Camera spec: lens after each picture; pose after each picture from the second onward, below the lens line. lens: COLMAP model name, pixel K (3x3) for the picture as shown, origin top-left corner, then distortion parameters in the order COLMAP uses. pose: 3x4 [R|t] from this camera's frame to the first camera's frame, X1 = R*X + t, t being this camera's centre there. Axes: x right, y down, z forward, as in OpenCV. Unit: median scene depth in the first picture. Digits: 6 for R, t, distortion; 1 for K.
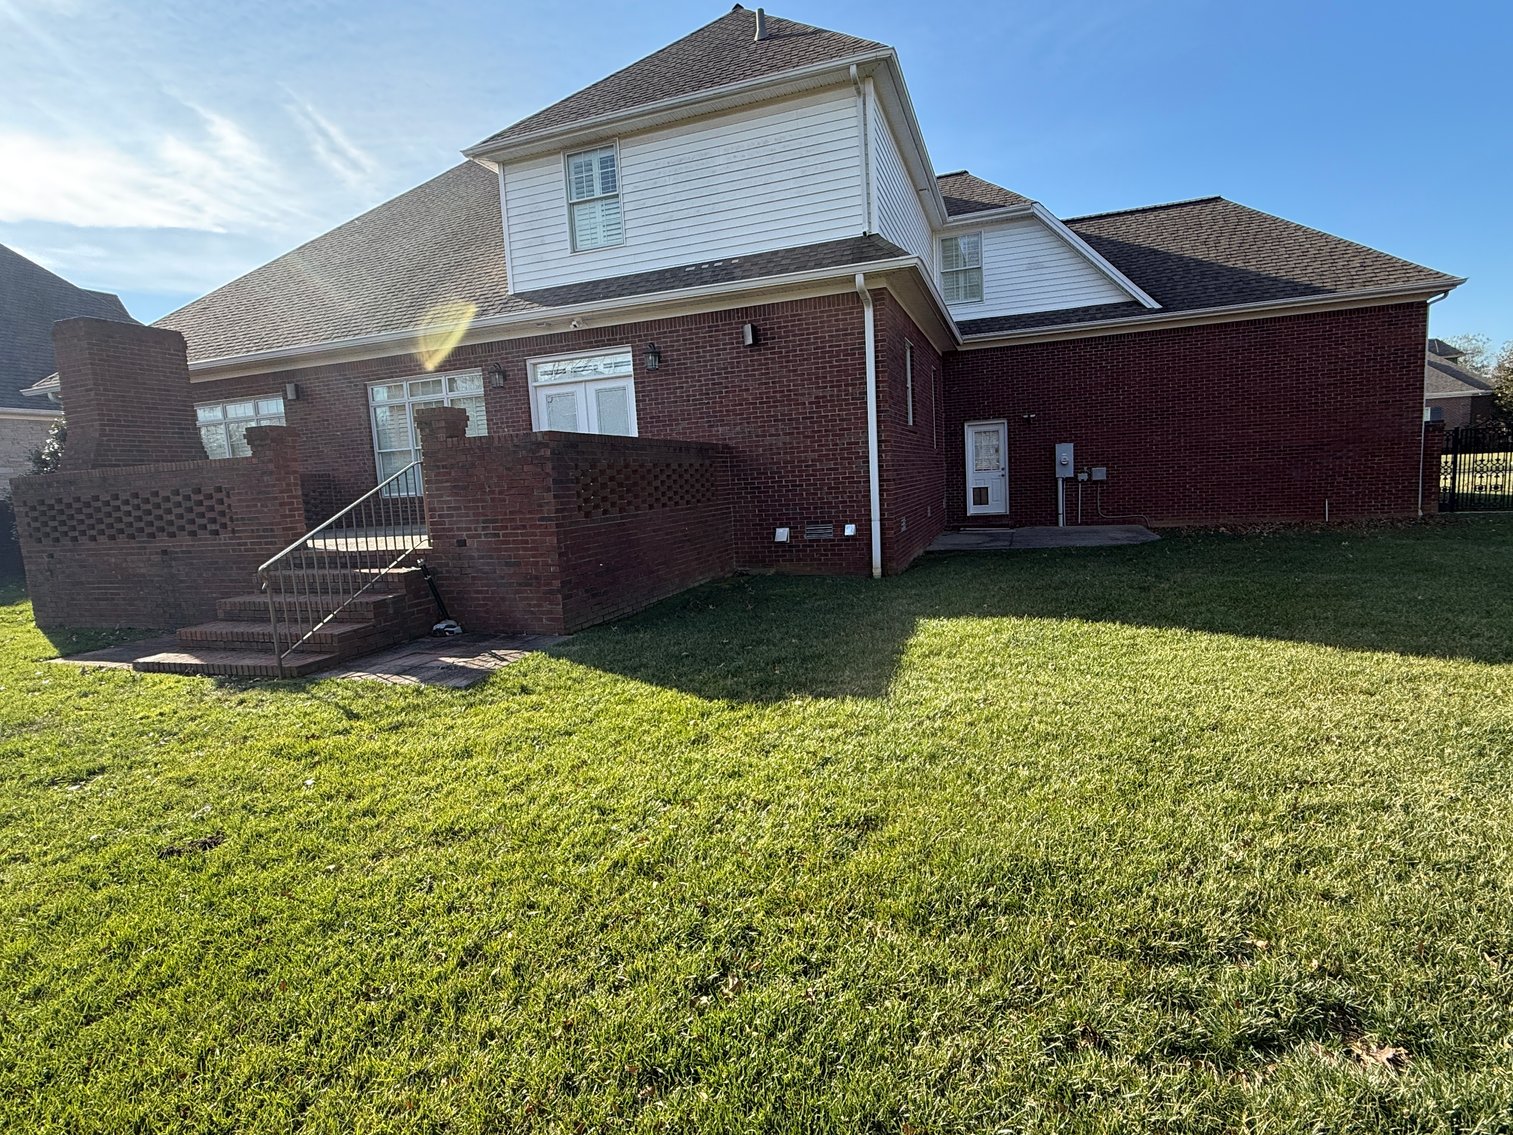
lens RADIAL K [[759.8, 0, 754.5], [0, 759.8, 568.1], [0, 0, 1]] dist [0.001862, 0.000471]
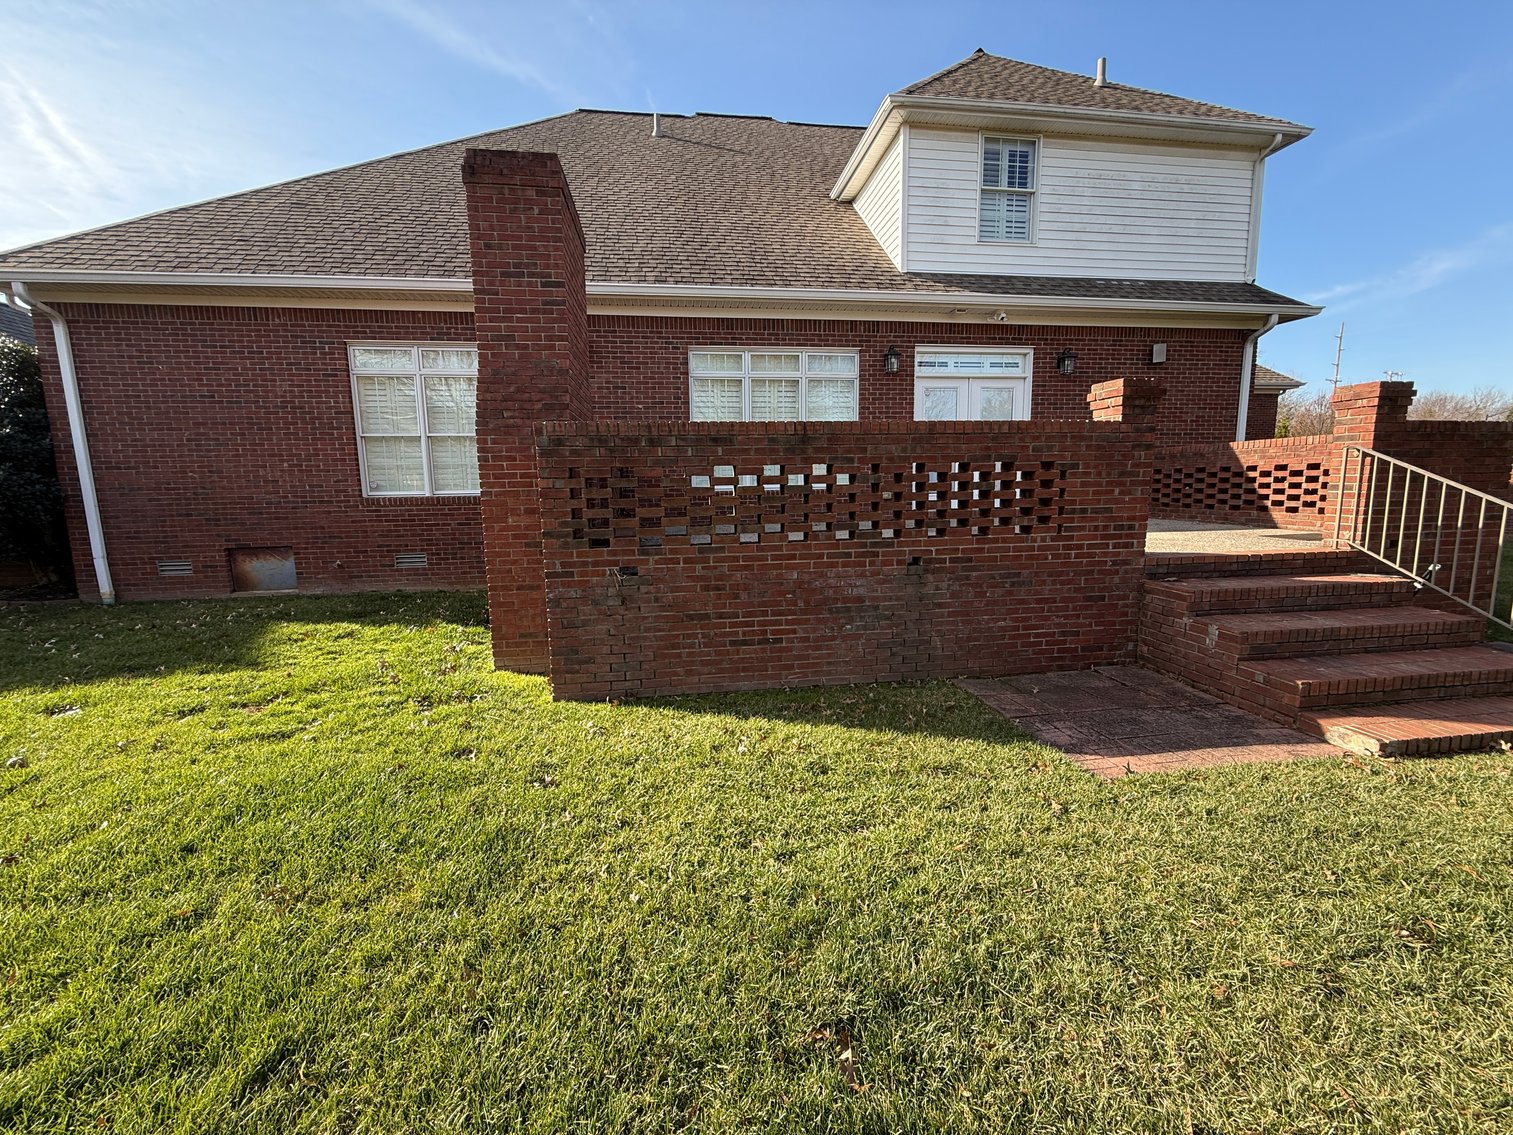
lens RADIAL K [[603.2, 0, 755.1], [0, 603.2, 565.5], [0, 0, 1]] dist [-0.000579, -0.000017]
pose [[0.883984, -0.018573, 0.467148, -1.044958], [0.019329, 0.999808, 0.003173, -0.019416], [-0.467118, 0.006225, 0.884173, 0.573006]]
